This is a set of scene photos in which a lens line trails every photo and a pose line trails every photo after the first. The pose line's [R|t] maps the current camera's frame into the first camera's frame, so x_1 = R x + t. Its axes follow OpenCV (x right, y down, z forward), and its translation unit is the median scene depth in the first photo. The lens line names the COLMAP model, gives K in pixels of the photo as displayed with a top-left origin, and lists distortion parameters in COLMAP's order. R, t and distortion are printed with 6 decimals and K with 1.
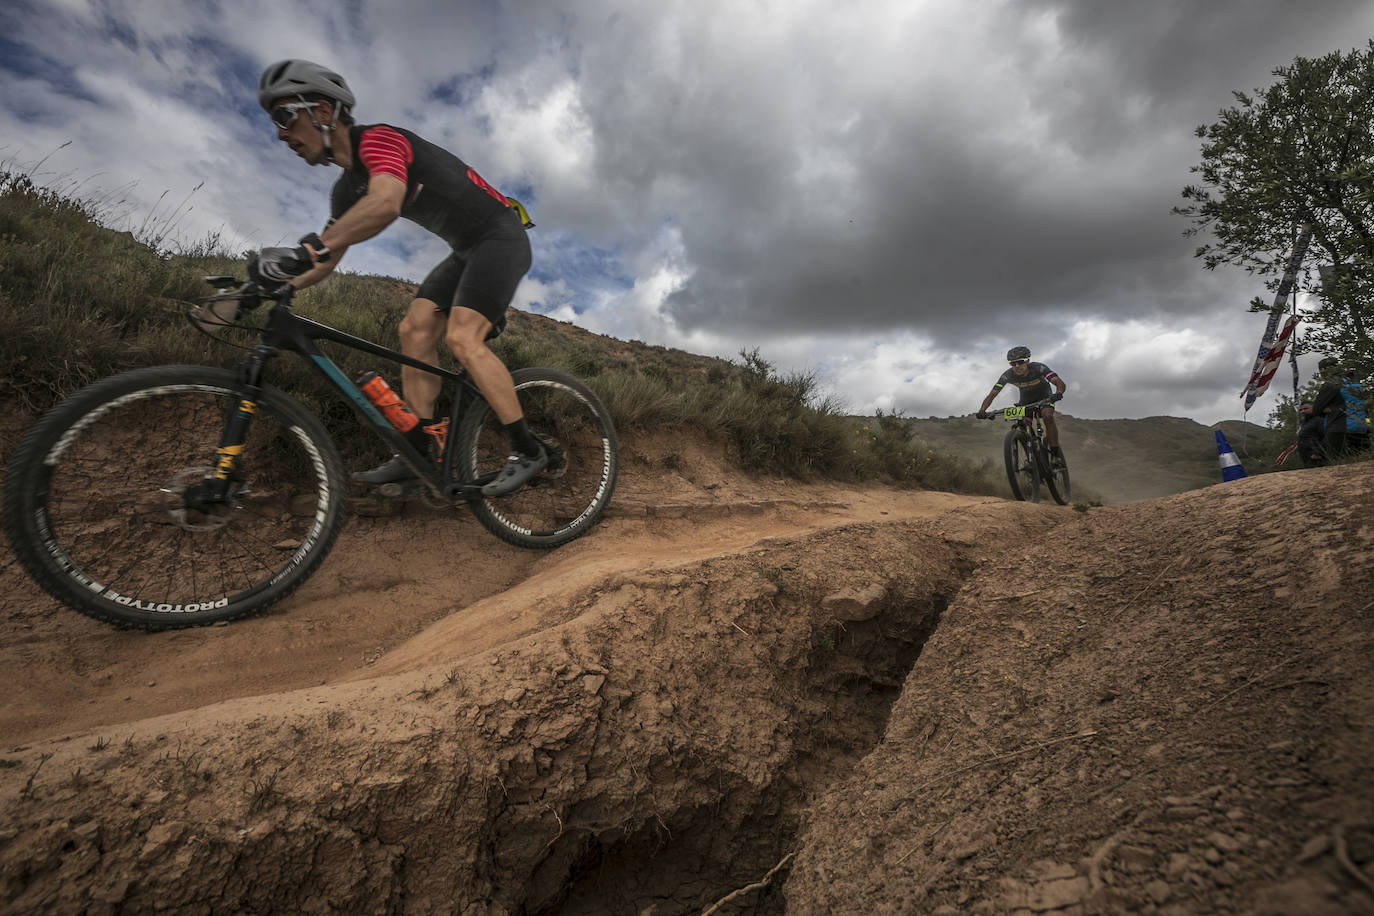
lens RADIAL K [[617.4, 0, 690.8], [0, 617.4, 455.8], [0, 0, 1]] dist [0.005600, -0.002387]
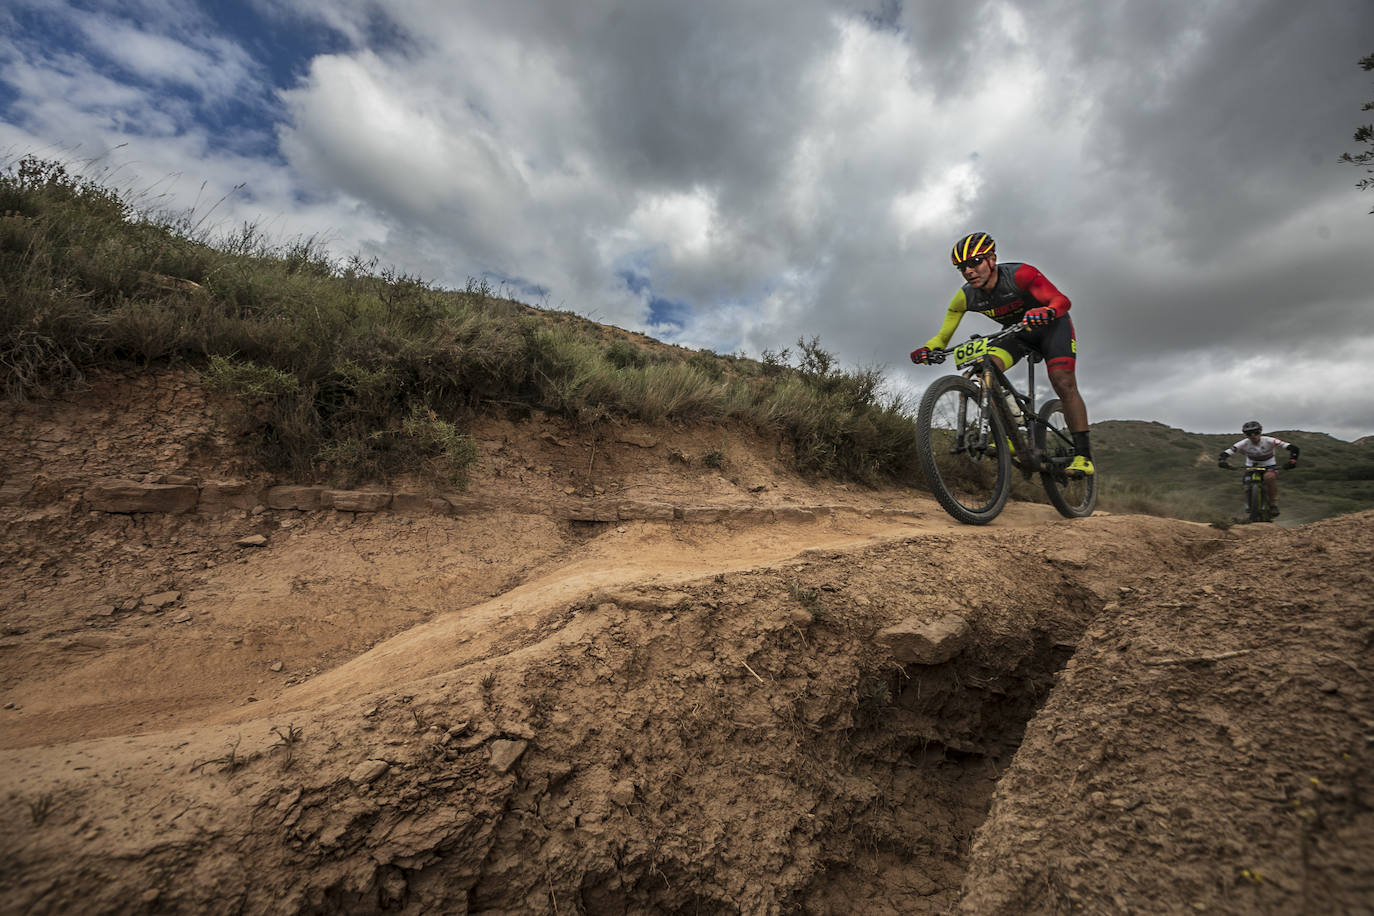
lens RADIAL K [[617.4, 0, 685.0], [0, 617.4, 453.4], [0, 0, 1]] dist [0.005600, -0.002387]
pose [[0.991943, 0.009266, -0.126349, 0.102199], [-0.012023, 0.999706, -0.021078, 0.046793], [0.126116, 0.022427, 0.991762, 0.305662]]
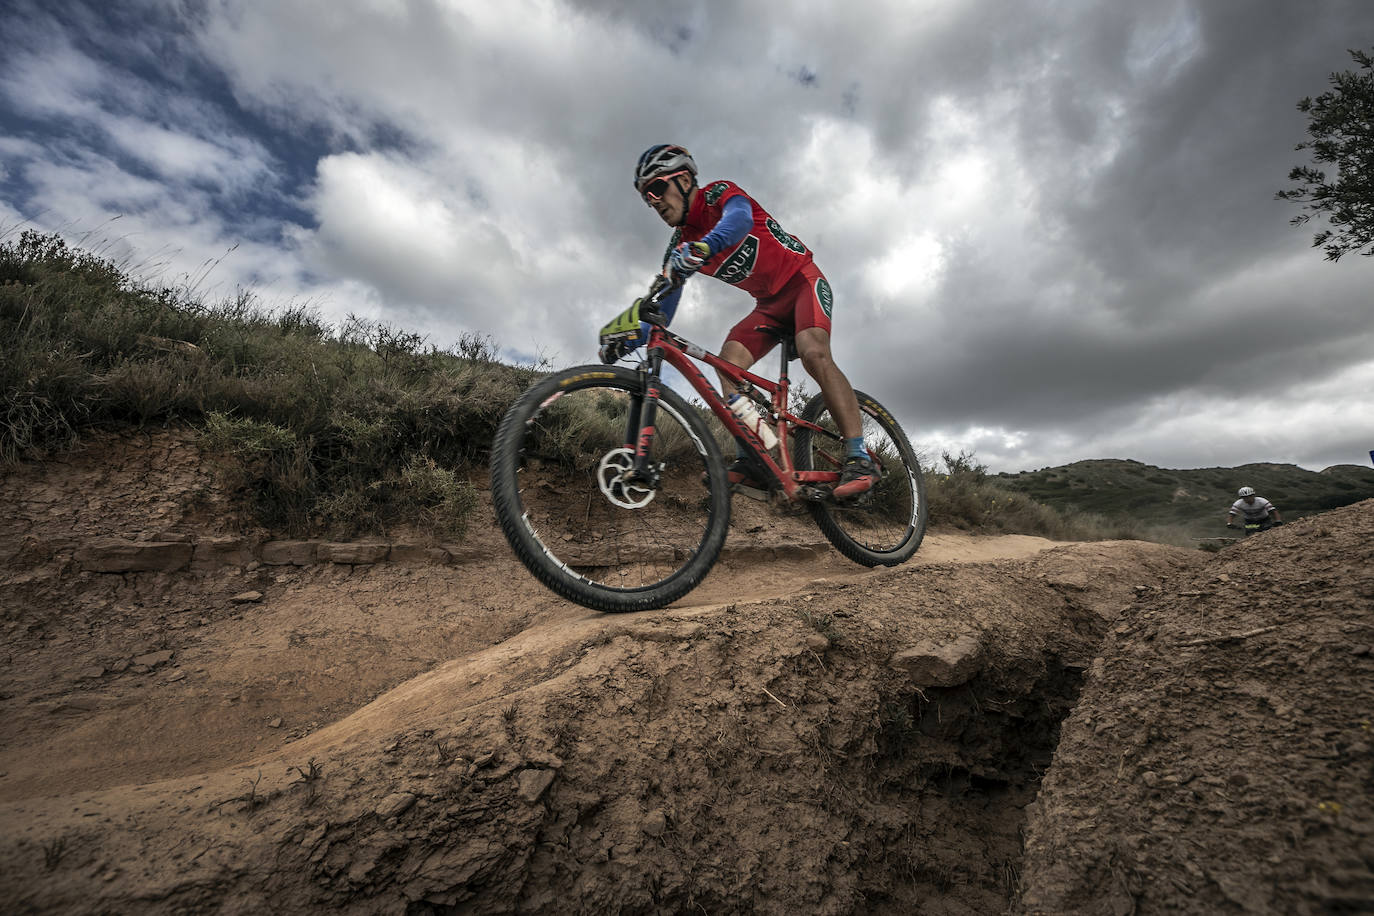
lens RADIAL K [[617.4, 0, 685.1], [0, 617.4, 450.9], [0, 0, 1]] dist [0.005600, -0.002387]
pose [[0.994052, -0.040850, -0.100958, 0.069422], [0.029317, 0.993141, -0.113189, 0.086732], [0.104889, 0.109556, 0.988431, 0.293059]]
